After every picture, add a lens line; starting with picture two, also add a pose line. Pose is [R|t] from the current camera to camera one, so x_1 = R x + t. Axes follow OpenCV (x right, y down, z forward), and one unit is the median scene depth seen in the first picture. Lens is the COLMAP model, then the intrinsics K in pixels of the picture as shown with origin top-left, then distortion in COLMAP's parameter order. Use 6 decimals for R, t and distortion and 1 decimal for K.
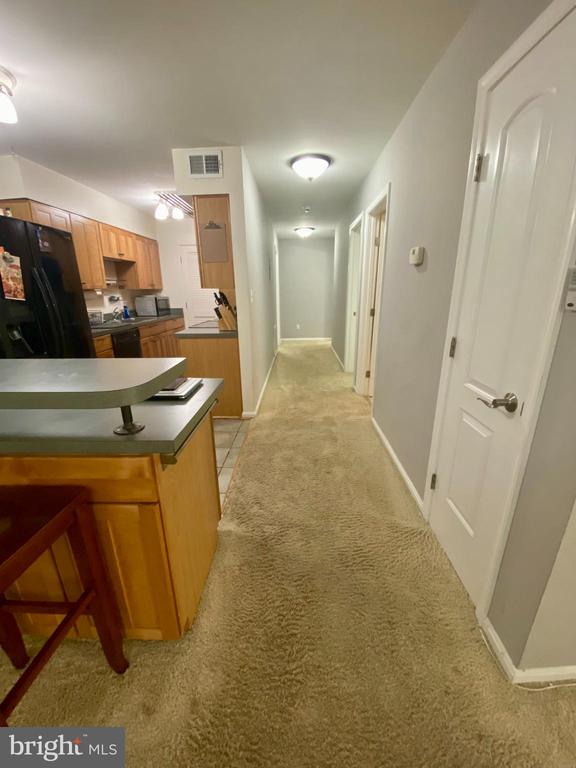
lens RADIAL K [[308.4, 0, 294.3], [0, 308.4, 383.7], [0, 0, 1]] dist [0.000324, -0.000196]
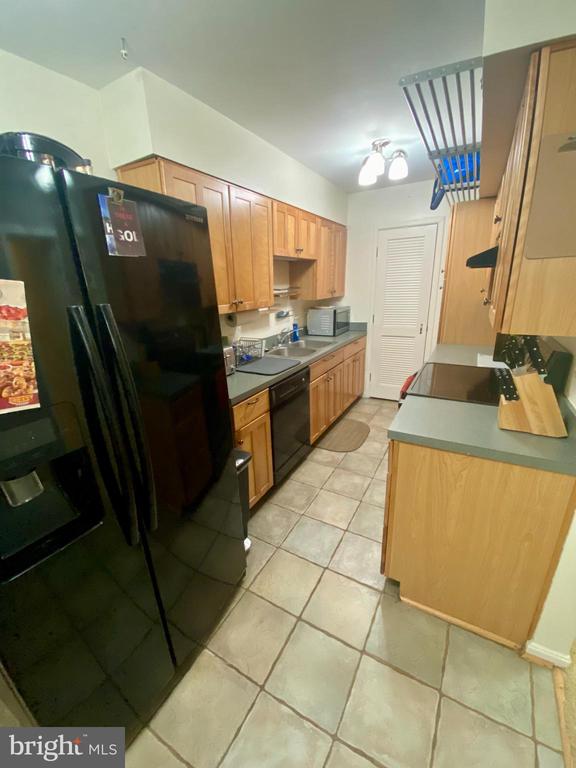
lens RADIAL K [[308.4, 0, 294.3], [0, 308.4, 383.7], [0, 0, 1]] dist [0.000324, -0.000196]
pose [[0.883001, 0.128122, -0.451546, -0.228364], [-0.115386, 0.991754, 0.055762, -0.167051], [0.454967, 0.002864, 0.890504, 0.396948]]
